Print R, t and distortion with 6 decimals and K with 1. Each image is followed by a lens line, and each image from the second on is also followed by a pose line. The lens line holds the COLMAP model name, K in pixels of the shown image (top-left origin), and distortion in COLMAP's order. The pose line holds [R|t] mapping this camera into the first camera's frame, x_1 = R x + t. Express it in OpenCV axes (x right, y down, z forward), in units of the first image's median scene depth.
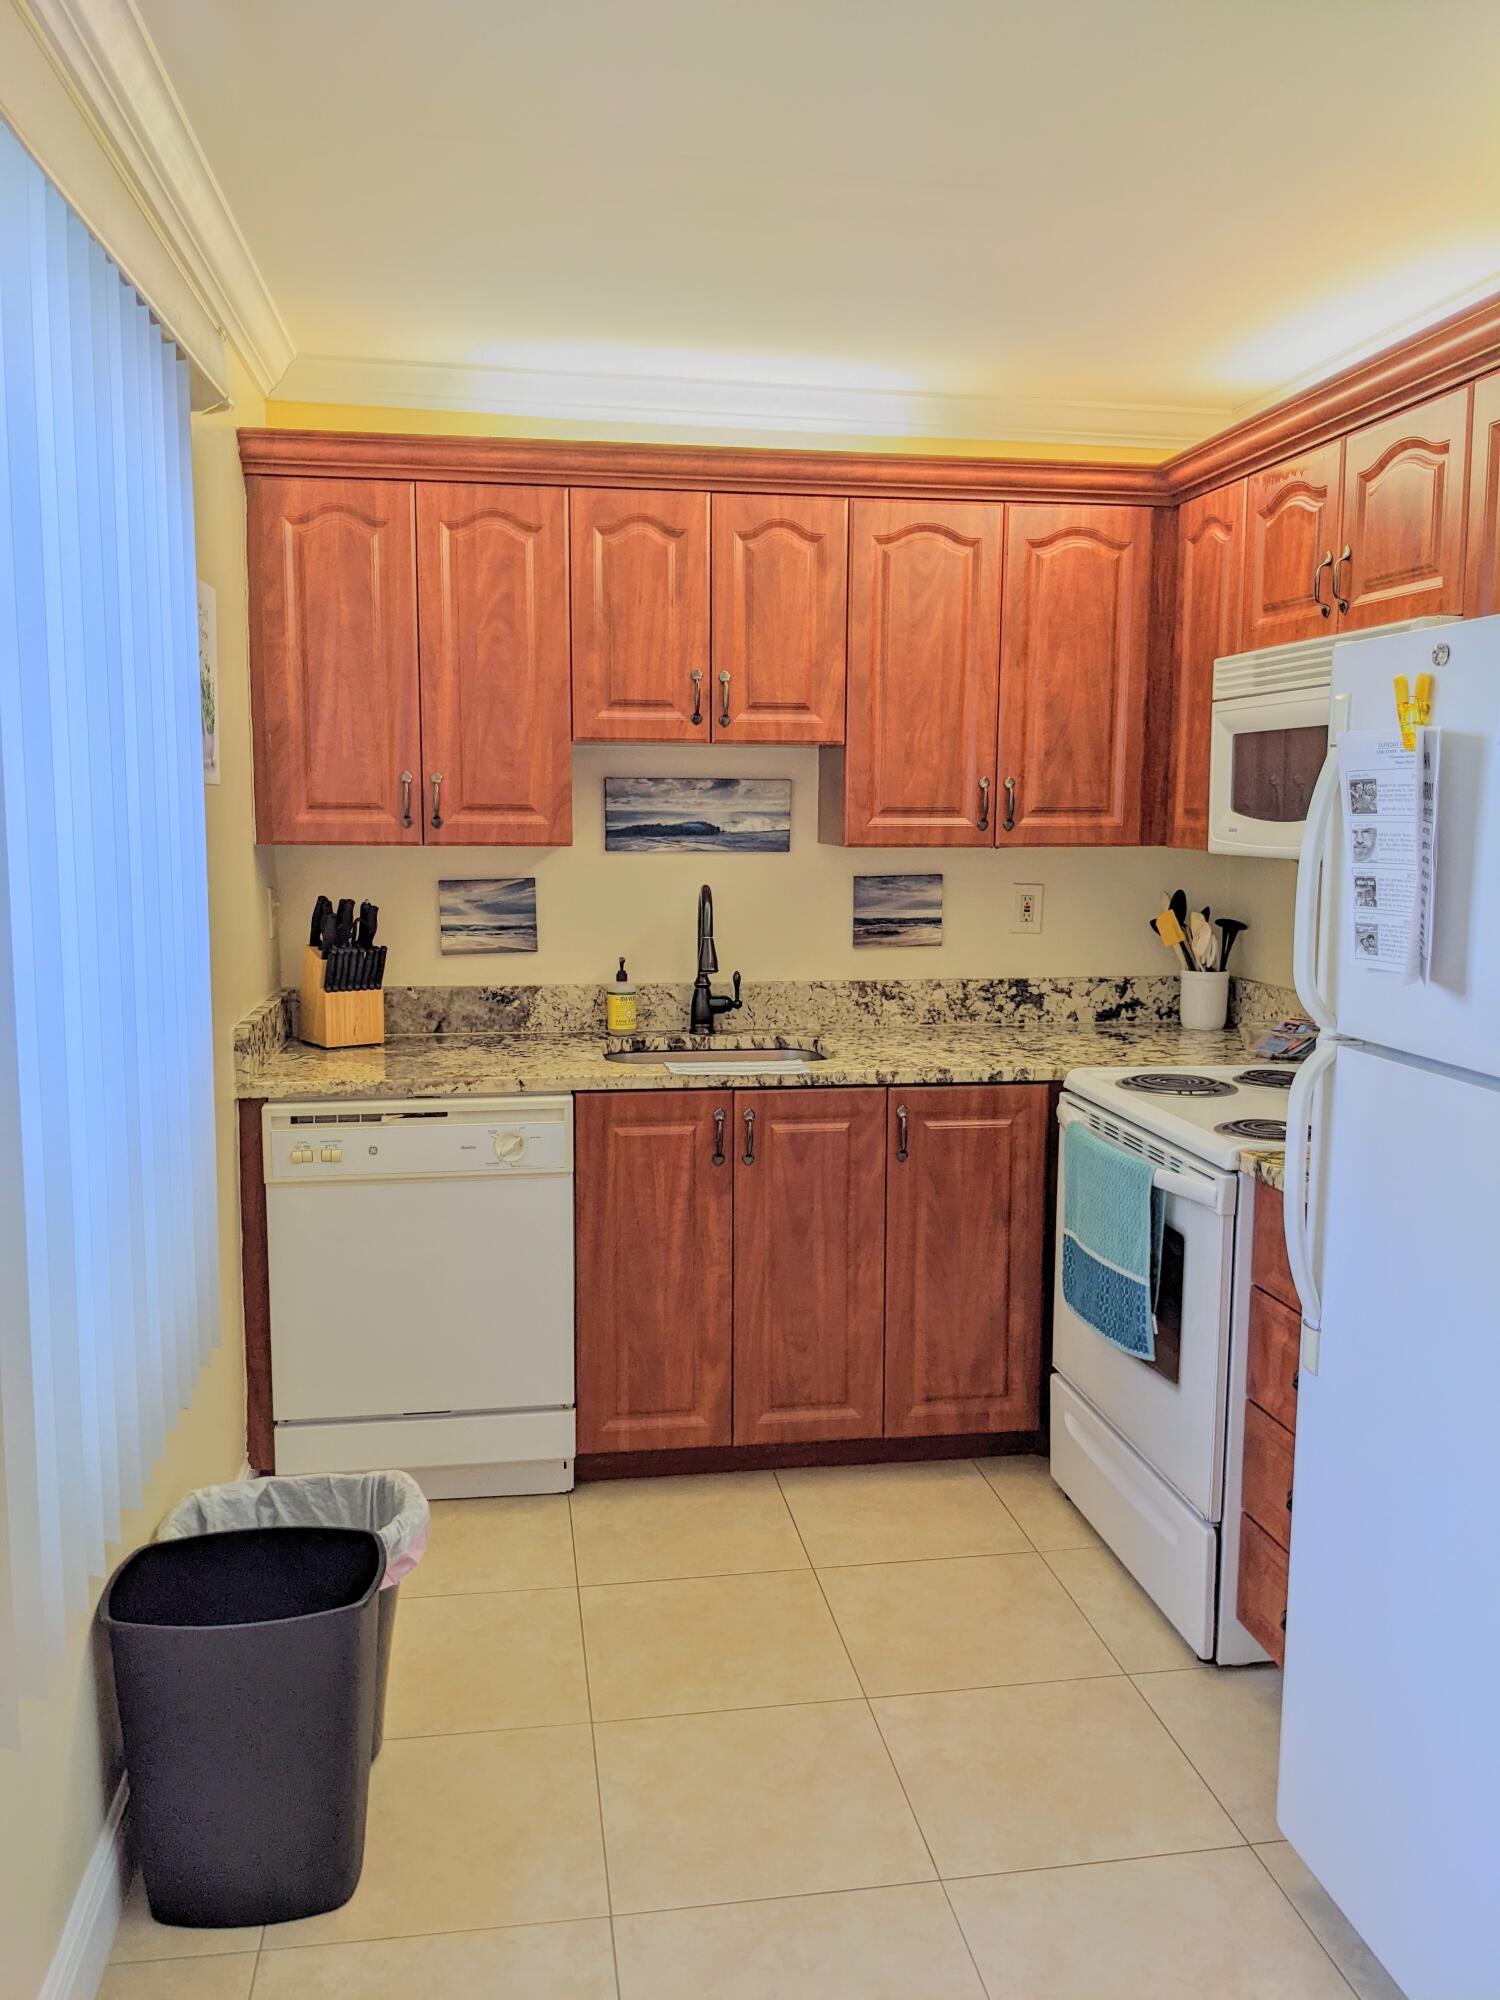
lens RADIAL K [[1587.3, 0, 754.5], [0, 1587.3, 995.4], [0, 0, 1]] dist [0.054893, -0.104661]
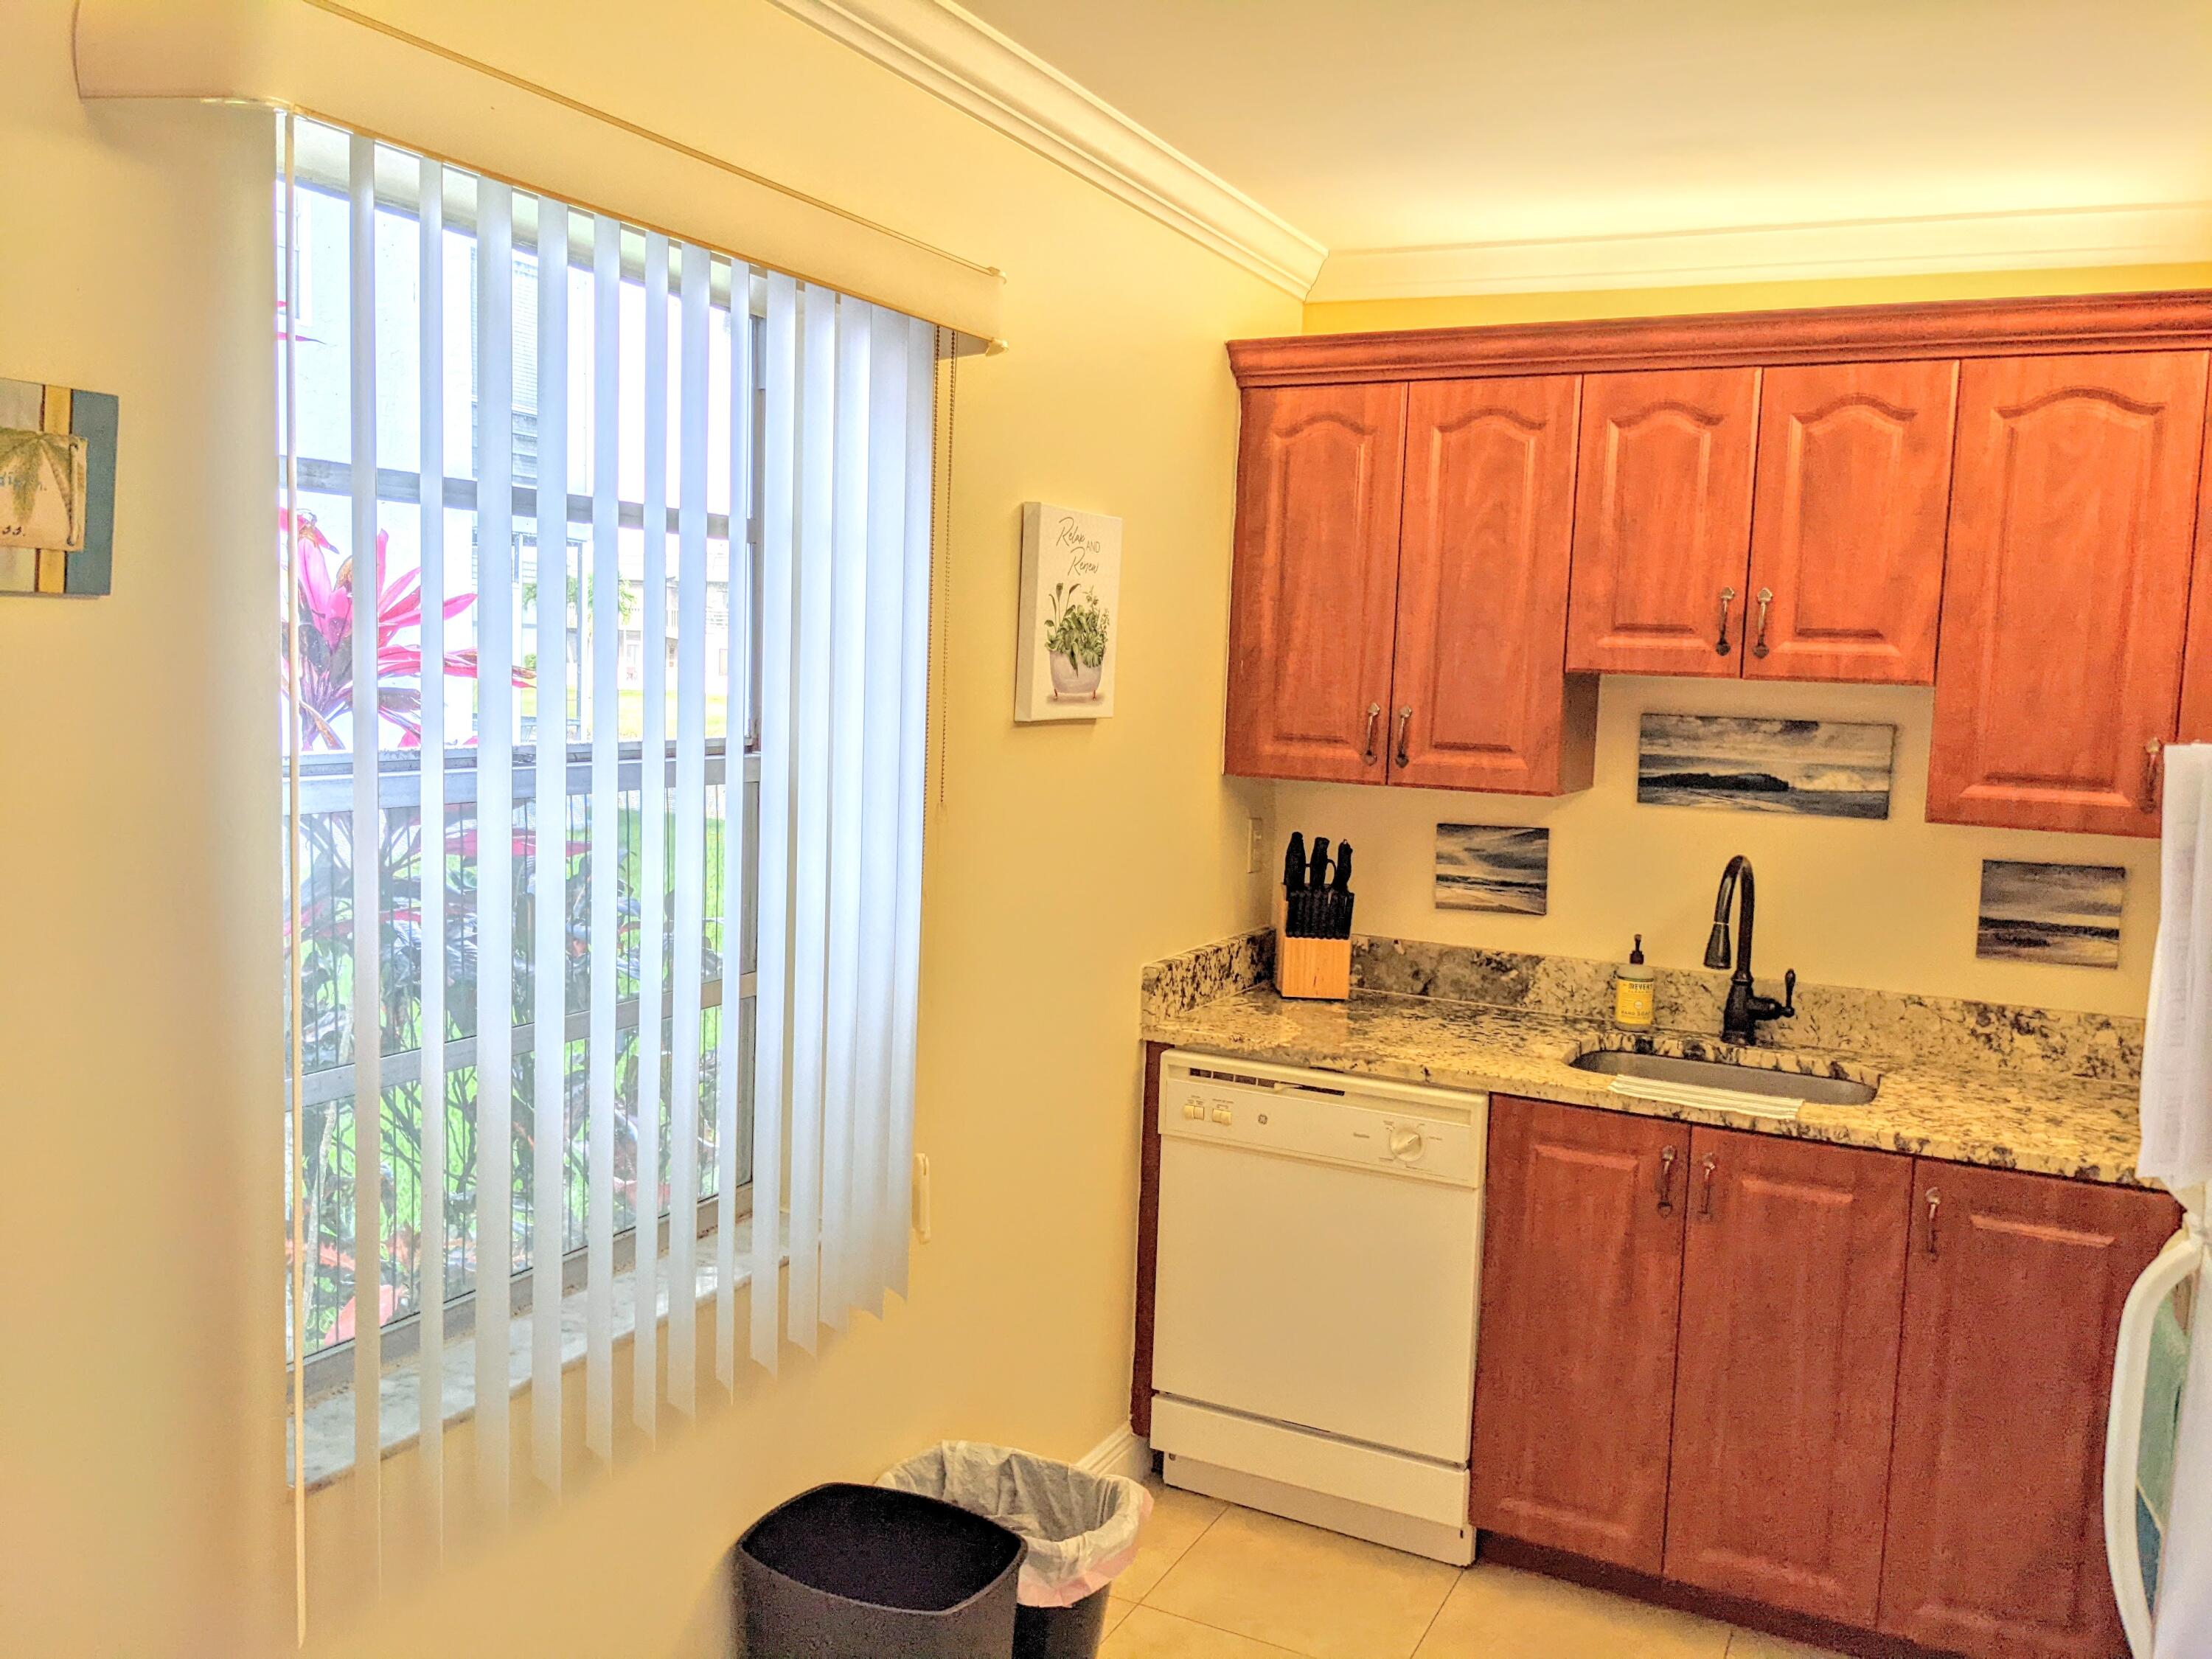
lens RADIAL K [[1755.6, 0, 1094.0], [0, 1755.6, 830.0], [0, 0, 1]] dist [0.054893, -0.104661]
pose [[0.808888, 0.080538, -0.582421, 0.234547], [-0.103986, 0.994555, -0.006890, -0.046109], [0.578695, 0.066137, 0.812858, 0.110097]]
